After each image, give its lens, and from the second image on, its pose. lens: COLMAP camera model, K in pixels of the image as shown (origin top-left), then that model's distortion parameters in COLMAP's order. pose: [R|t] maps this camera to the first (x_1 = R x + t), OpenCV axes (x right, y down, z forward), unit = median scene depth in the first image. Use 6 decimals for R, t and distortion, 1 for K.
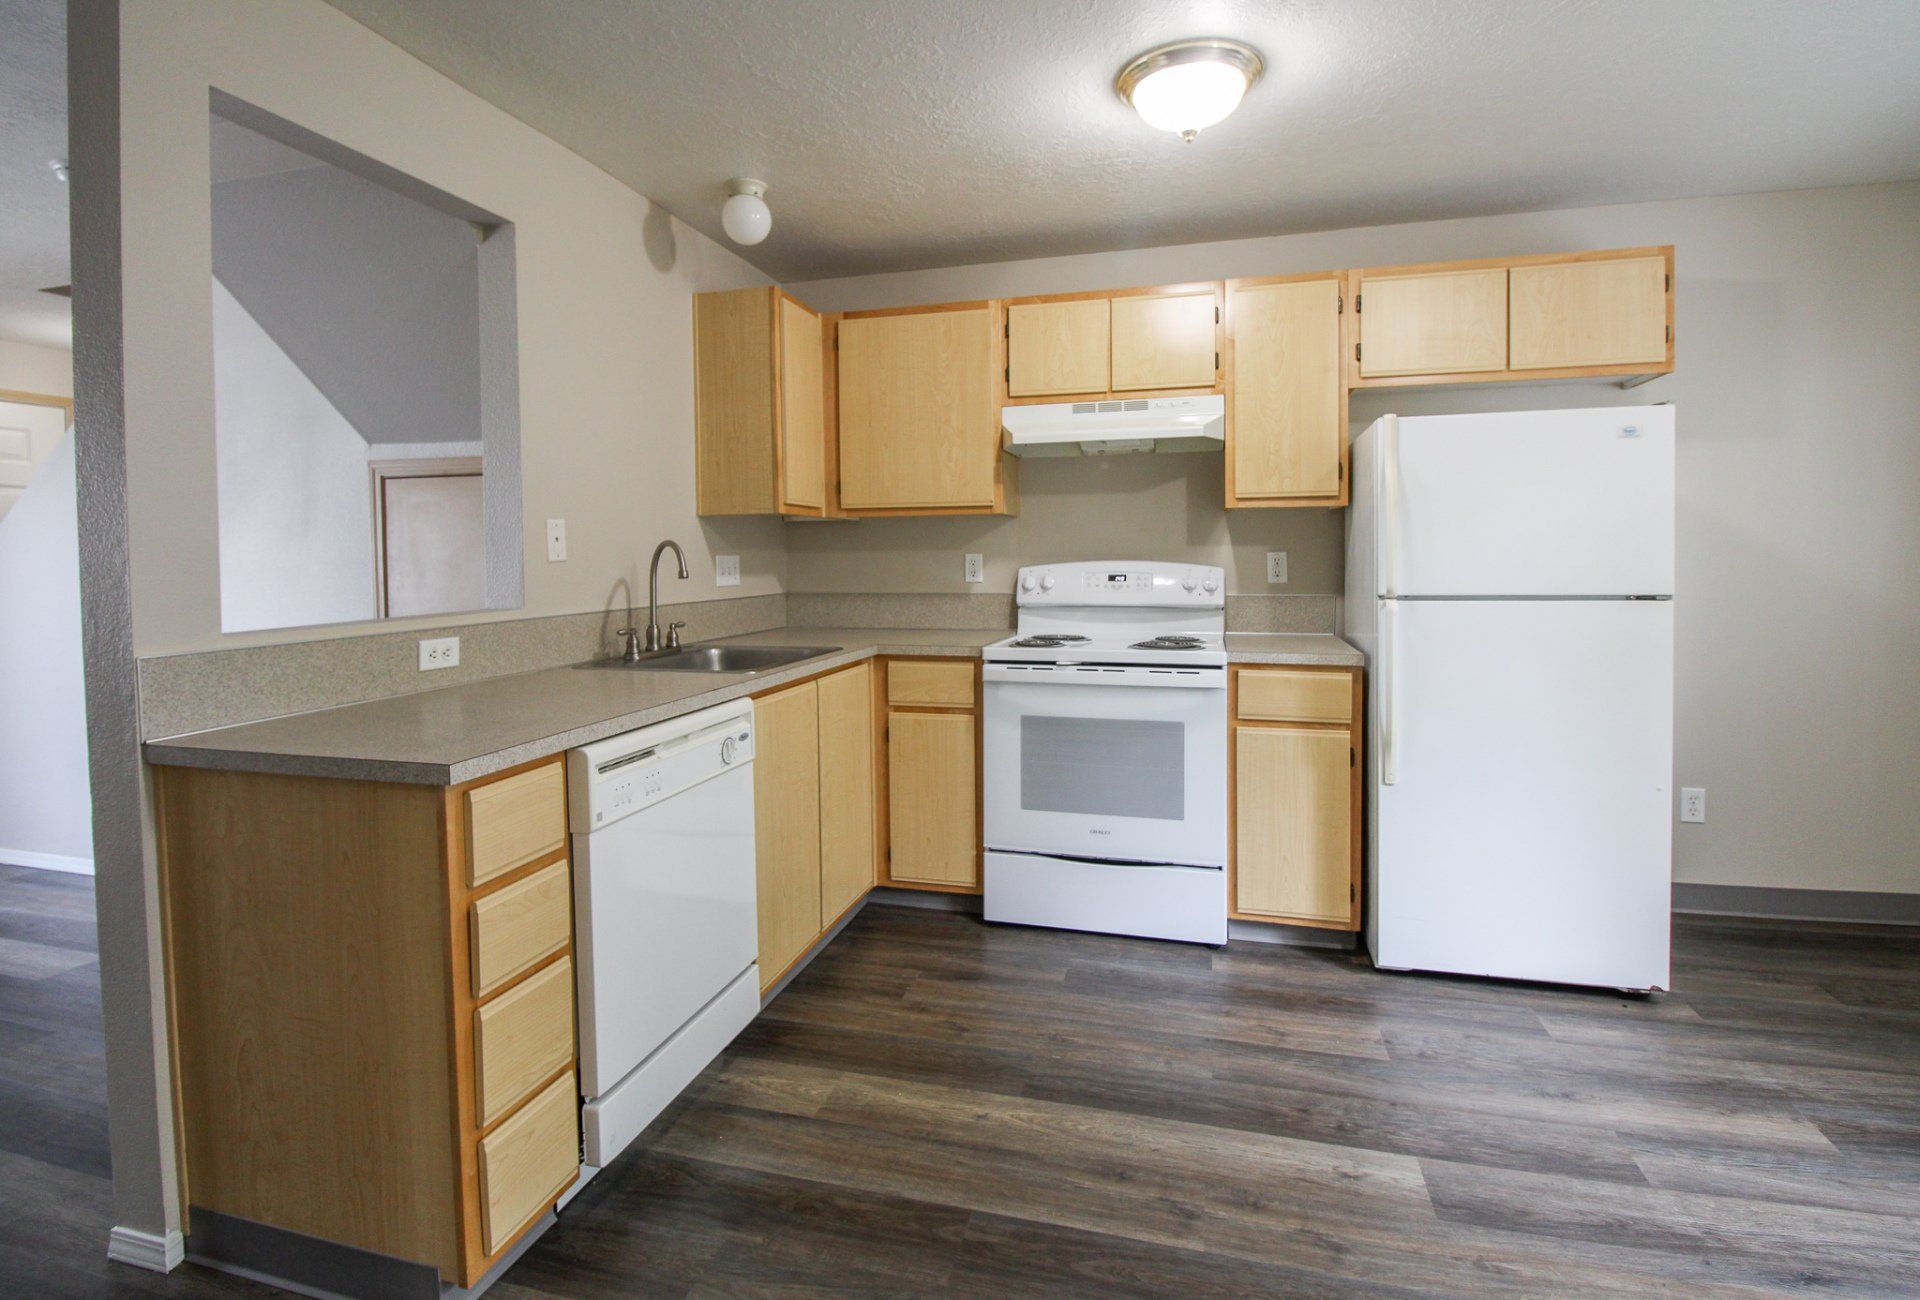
lens RADIAL K [[917.9, 0, 961.6], [0, 917.9, 583.9], [0, 0, 1]] dist [0.000934, -0.011742]
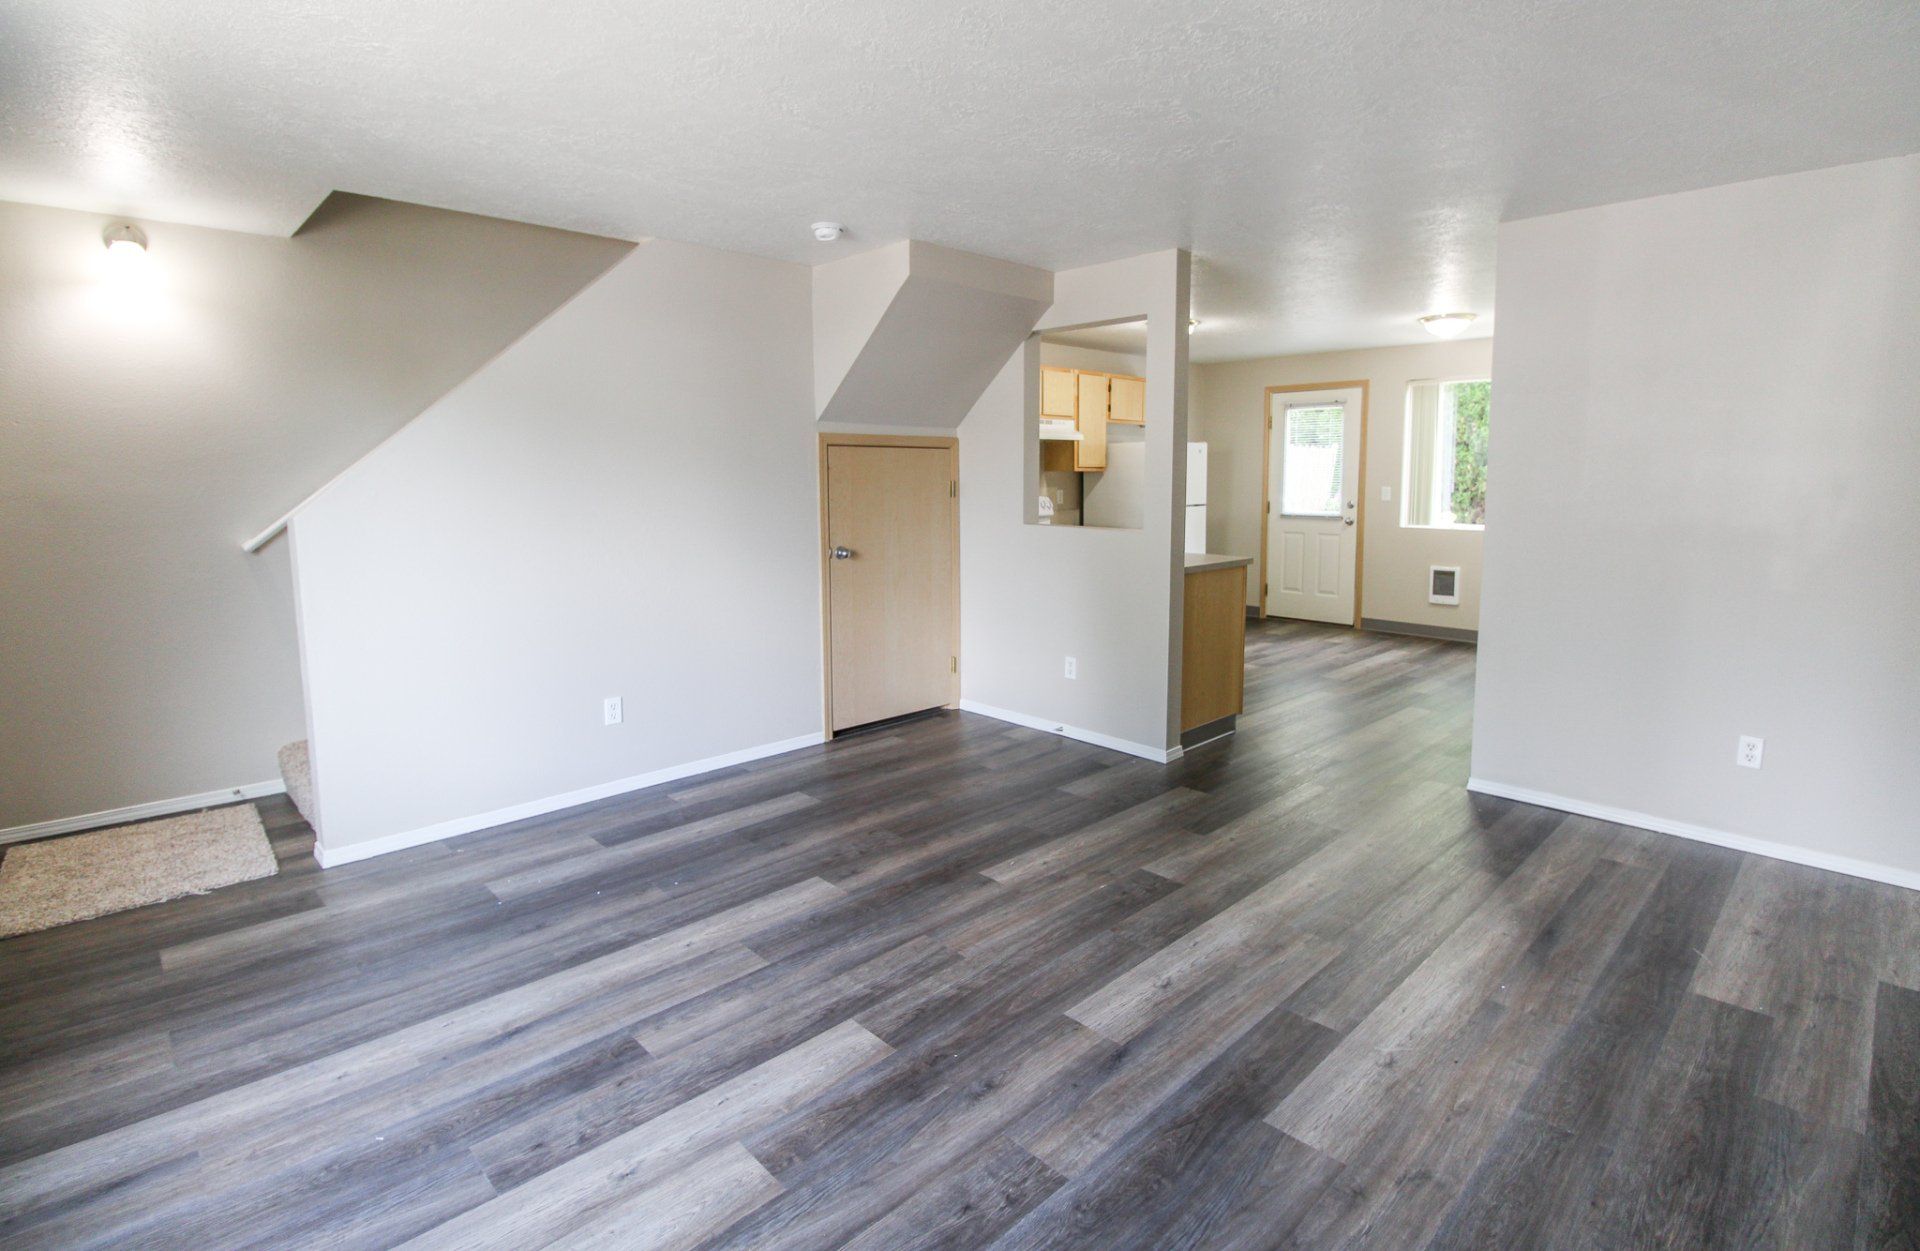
lens RADIAL K [[918.2, 0, 966.7], [0, 918.2, 570.0], [0, 0, 1]] dist [-0.001110, -0.000403]
pose [[0.516176, -0.080538, 0.852688, -2.019884], [0.026715, 0.996599, 0.077959, -0.025932], [-0.856066, -0.017461, 0.516572, 0.064258]]
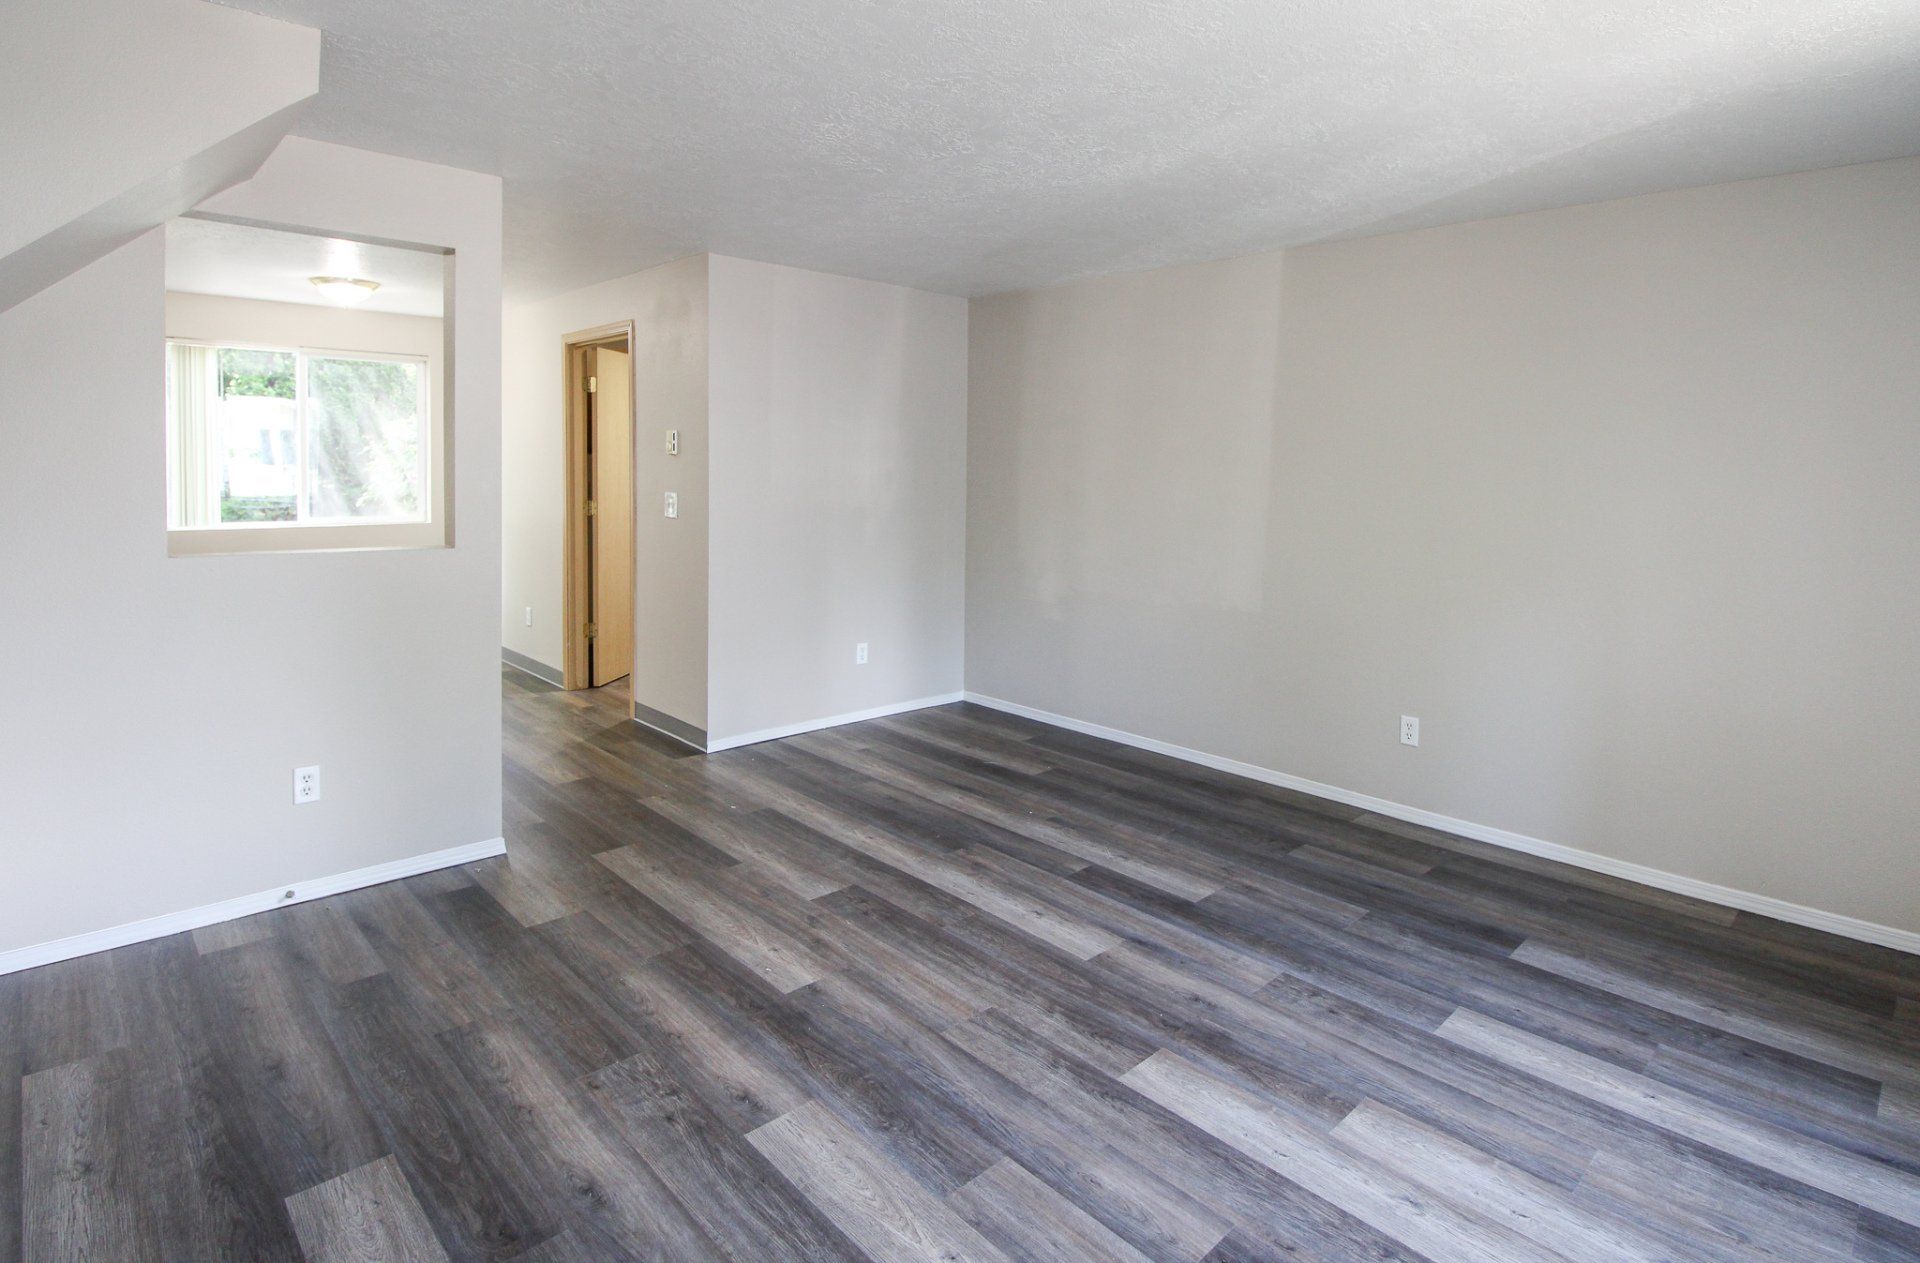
lens RADIAL K [[1004.9, 0, 985.0], [0, 1004.9, 500.5], [0, 0, 1]] dist [-0.003689, -0.000652]
pose [[-0.863559, -0.021239, 0.503801, -1.700833], [0.010603, 0.998127, 0.060253, -0.086030], [-0.504137, 0.057374, -0.861716, 1.349698]]
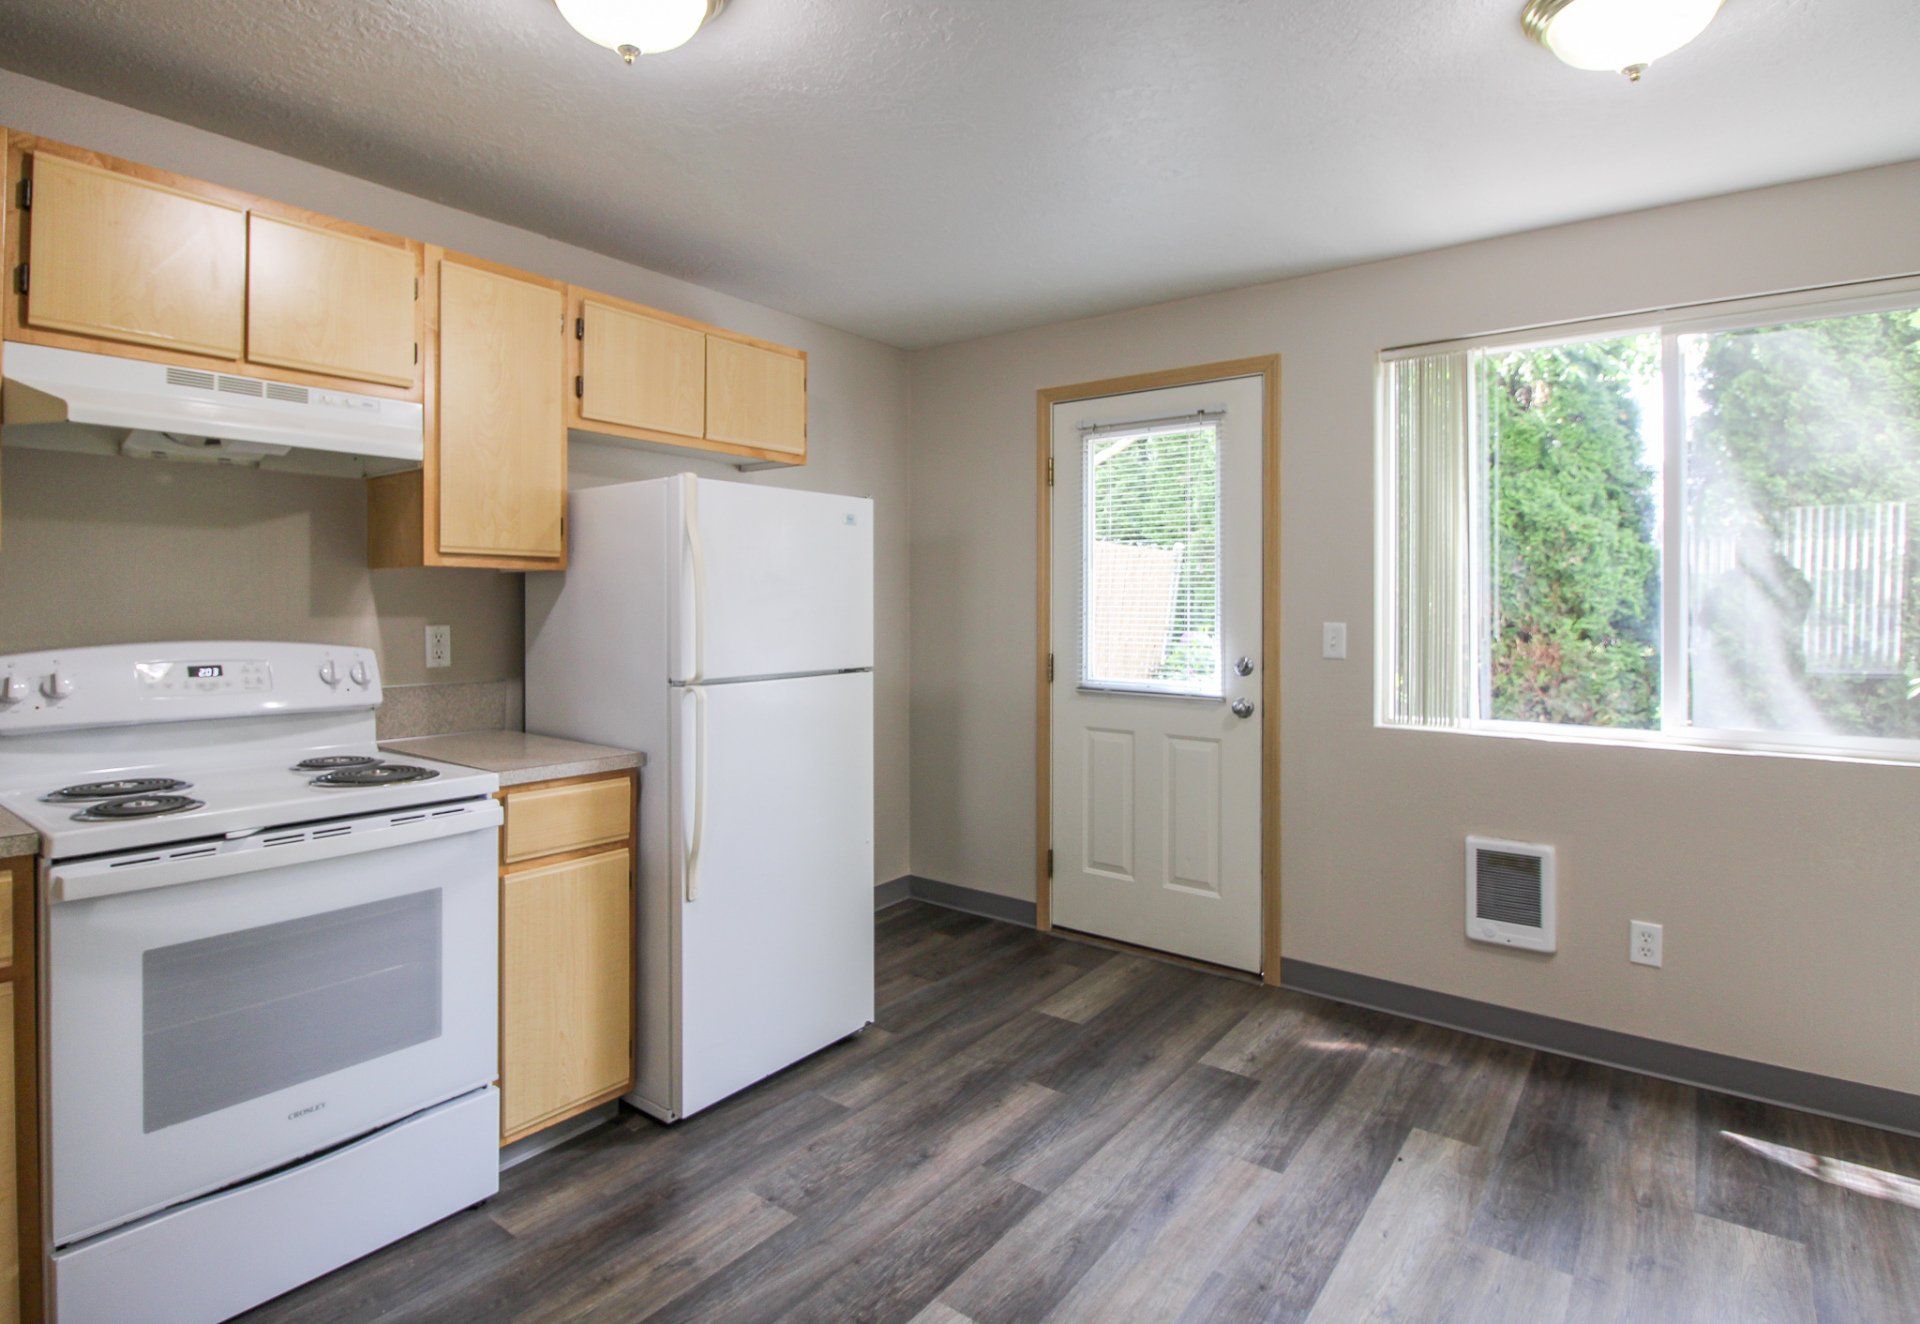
lens RADIAL K [[996.3, 0, 893.2], [0, 996.3, 598.2], [0, 0, 1]] dist [-0.016140, -0.001684]
pose [[0.402893, 0.016096, 0.915106, -0.293347], [0.020056, 0.999450, -0.026410, -0.034257], [-0.915027, 0.028993, 0.402348, 0.414131]]
